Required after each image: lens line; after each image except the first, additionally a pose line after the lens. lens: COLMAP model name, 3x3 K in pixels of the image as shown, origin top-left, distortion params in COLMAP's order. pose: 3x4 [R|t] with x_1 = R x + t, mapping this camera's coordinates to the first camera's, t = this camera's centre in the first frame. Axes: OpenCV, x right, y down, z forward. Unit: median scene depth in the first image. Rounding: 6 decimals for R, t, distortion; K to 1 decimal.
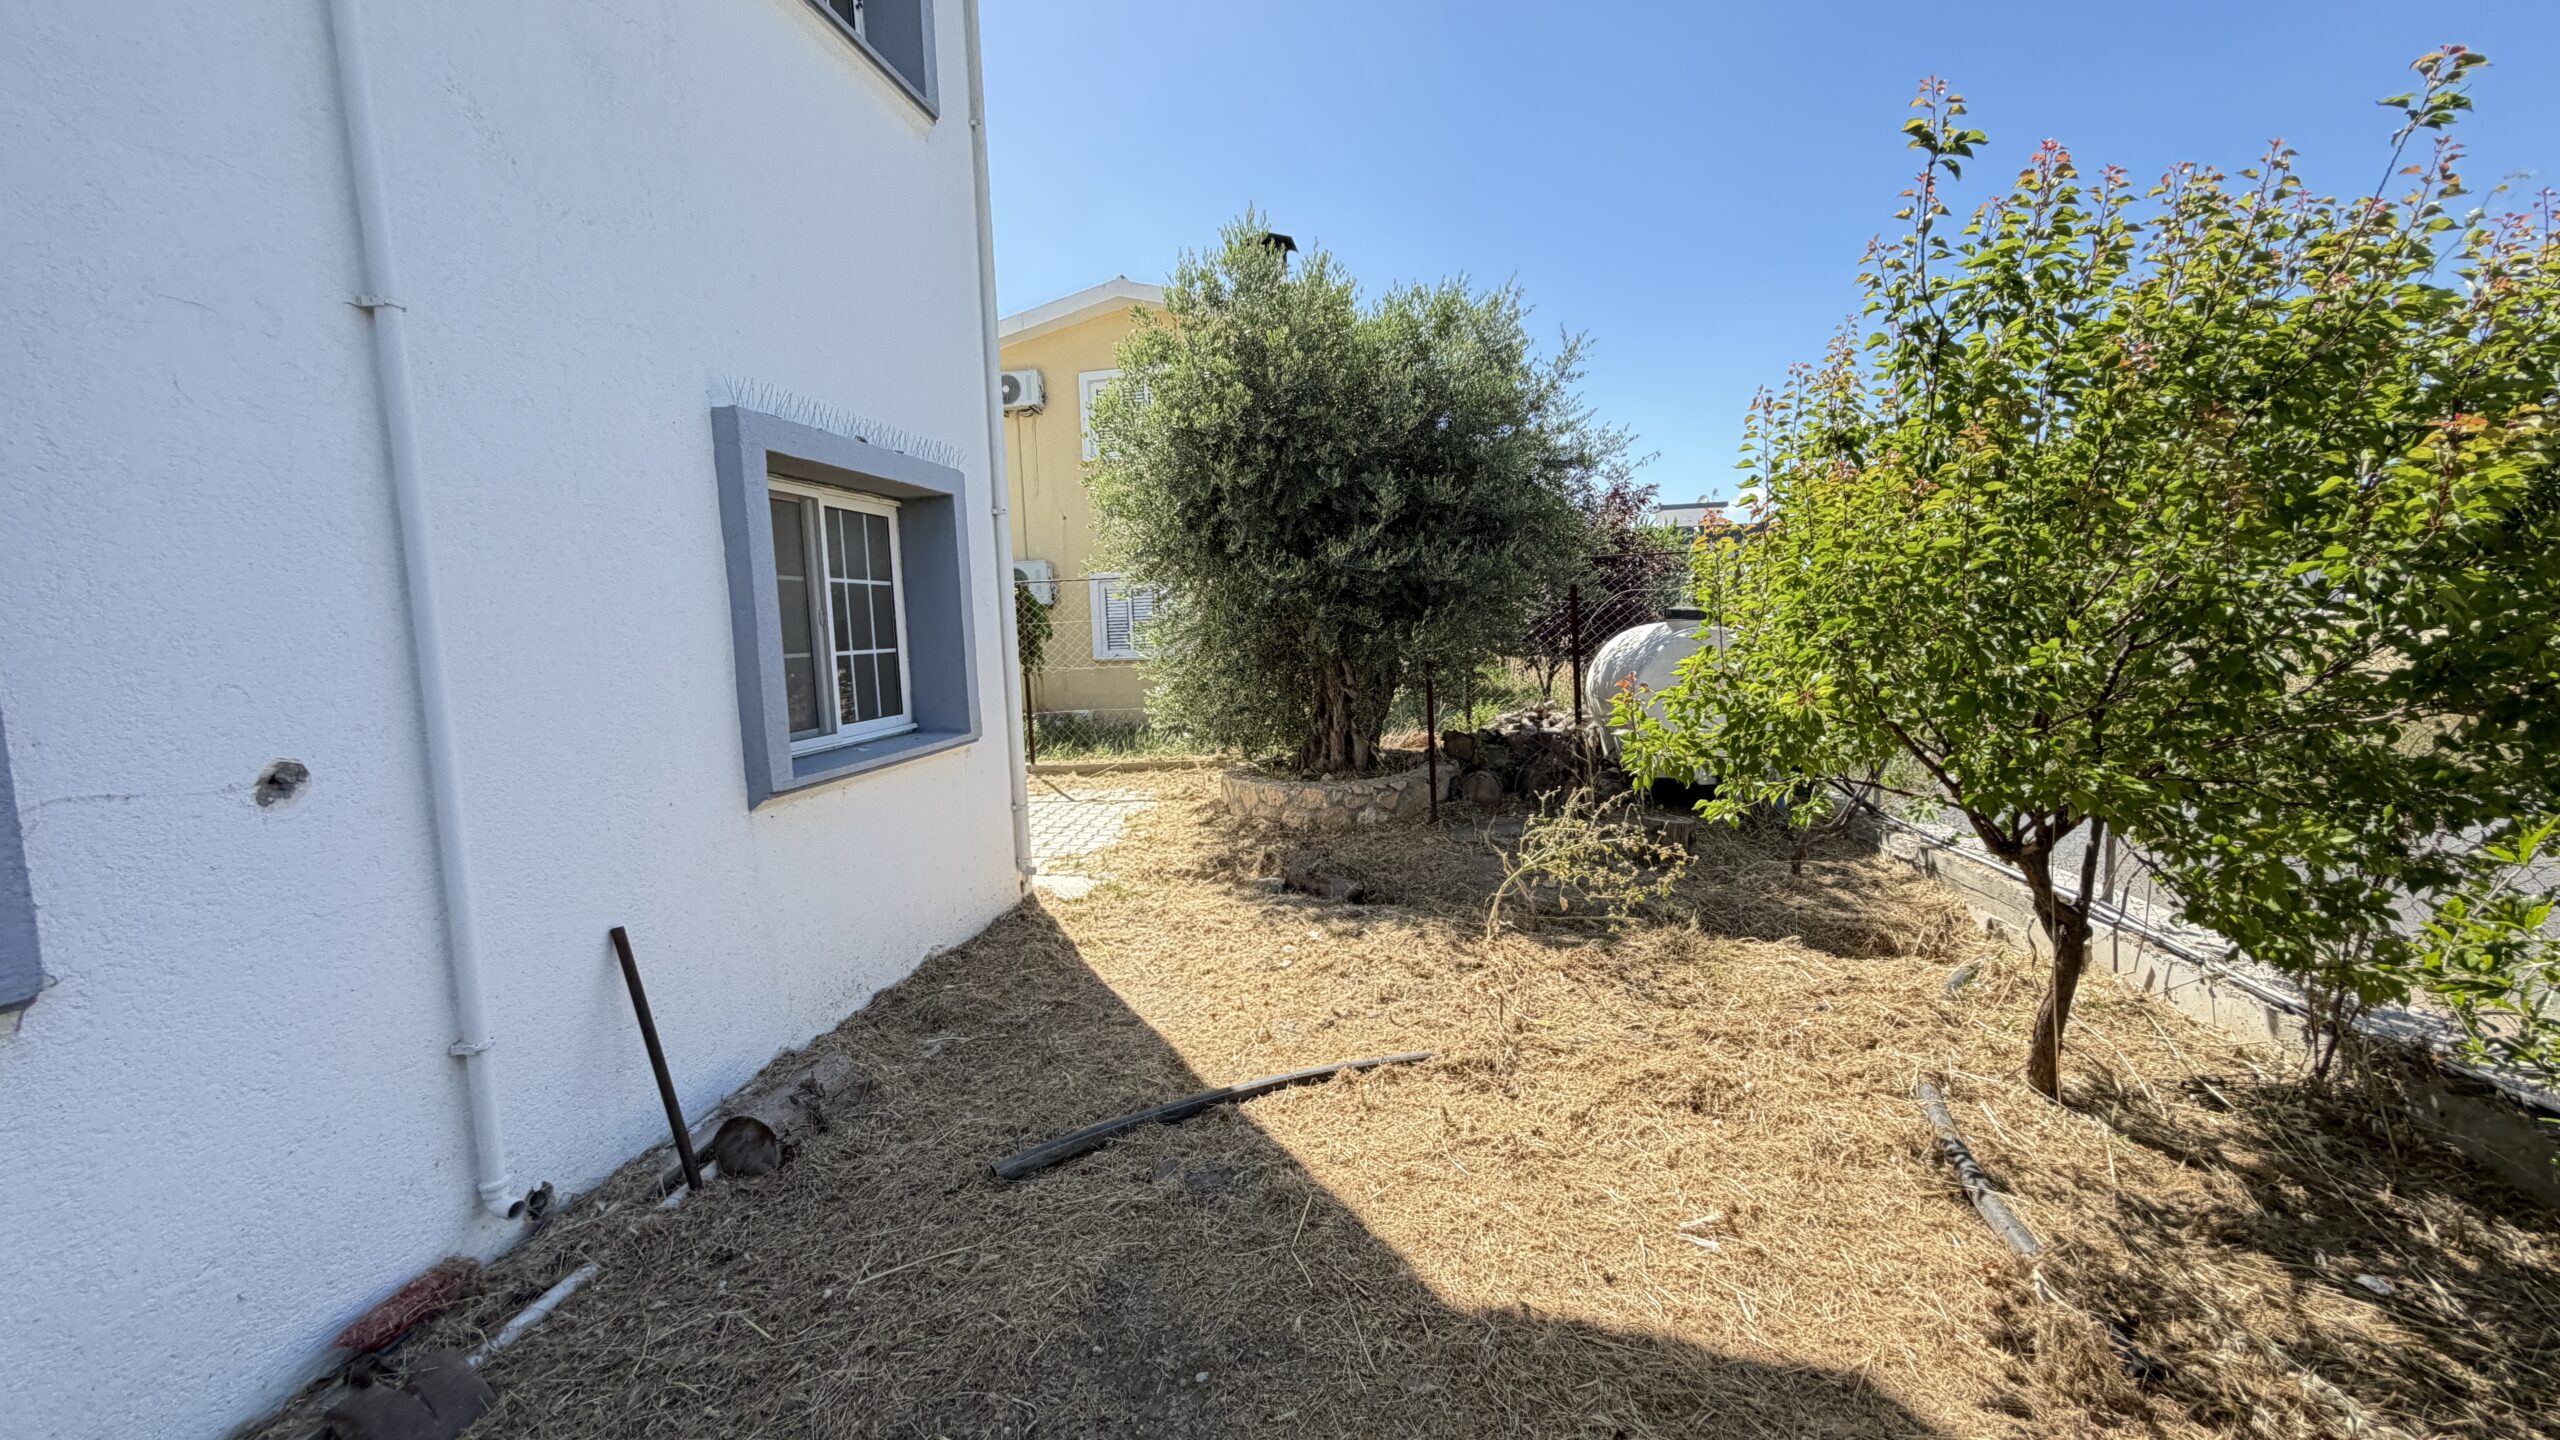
lens RADIAL K [[1016.1, 0, 1277.5], [0, 1016.1, 719.2], [0, 0, 1]] dist [0.000278, -0.000408]
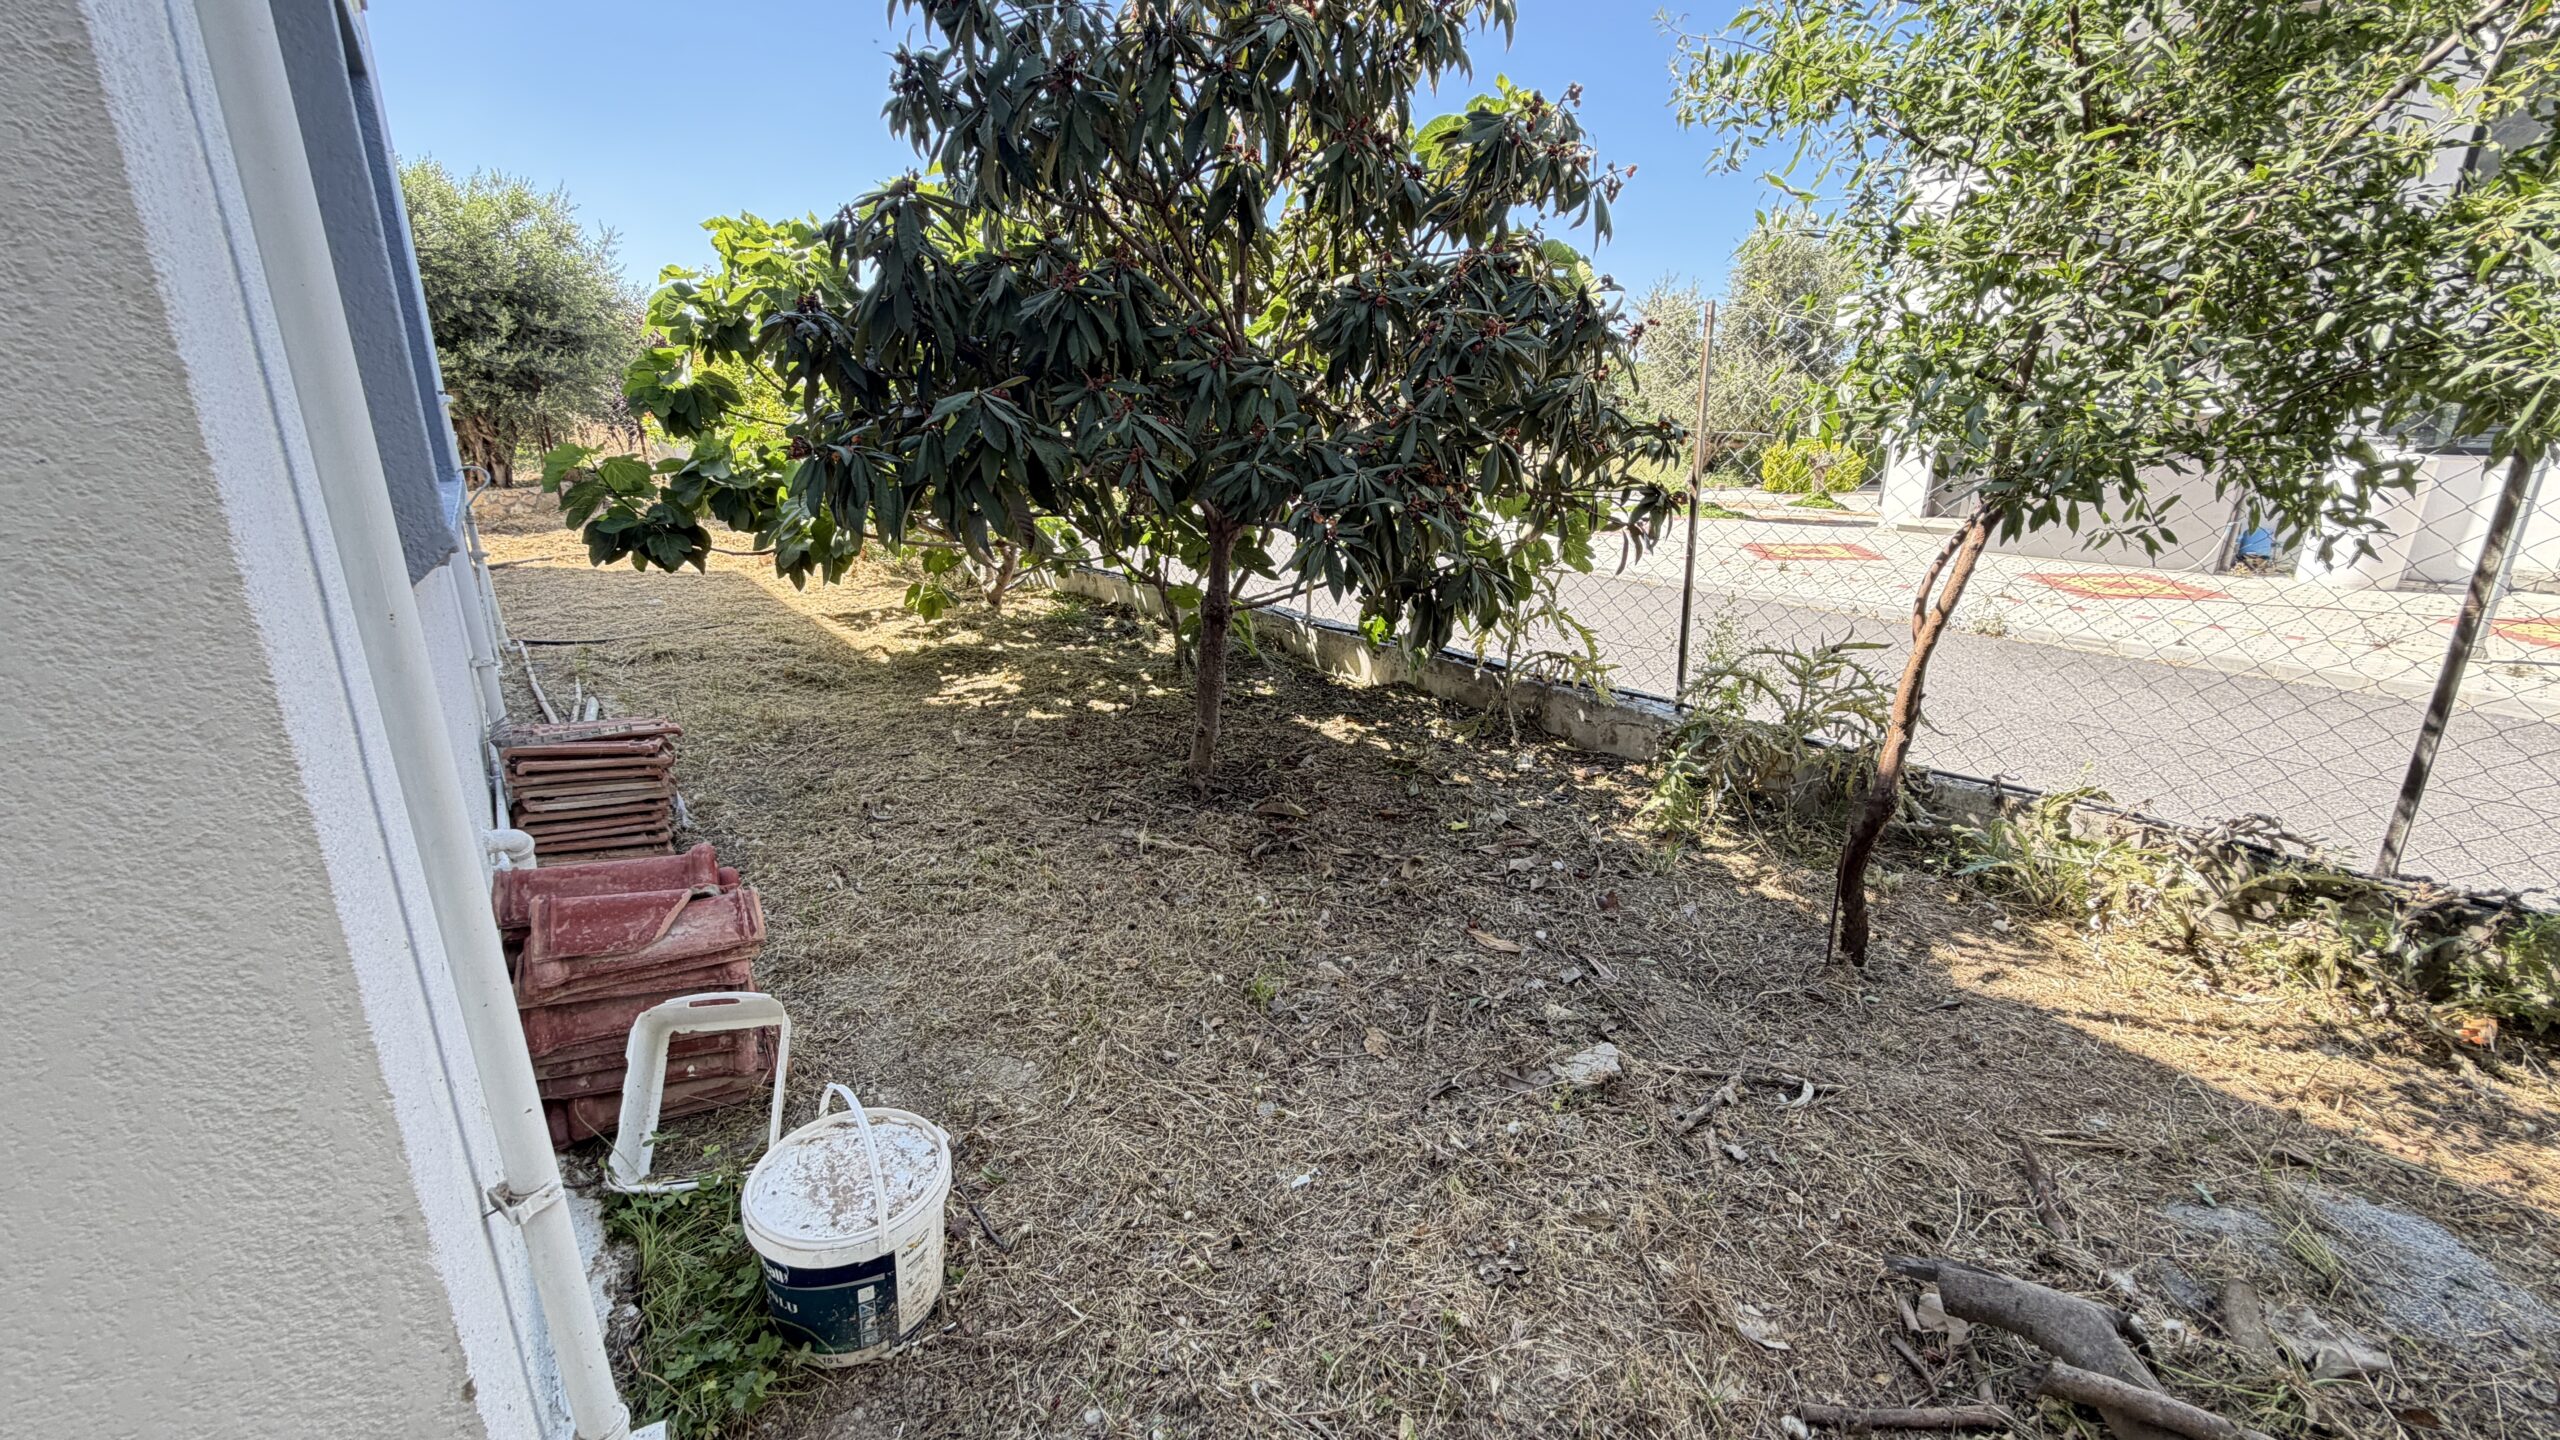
lens RADIAL K [[1016.1, 0, 1271.9], [0, 1016.1, 714.2], [0, 0, 1]] dist [0.000278, -0.000408]
pose [[0.689005, -0.164944, 0.705738, -0.332038], [0.031992, 0.979731, 0.197747, 0.148020], [-0.724051, -0.113671, 0.680316, -1.256783]]
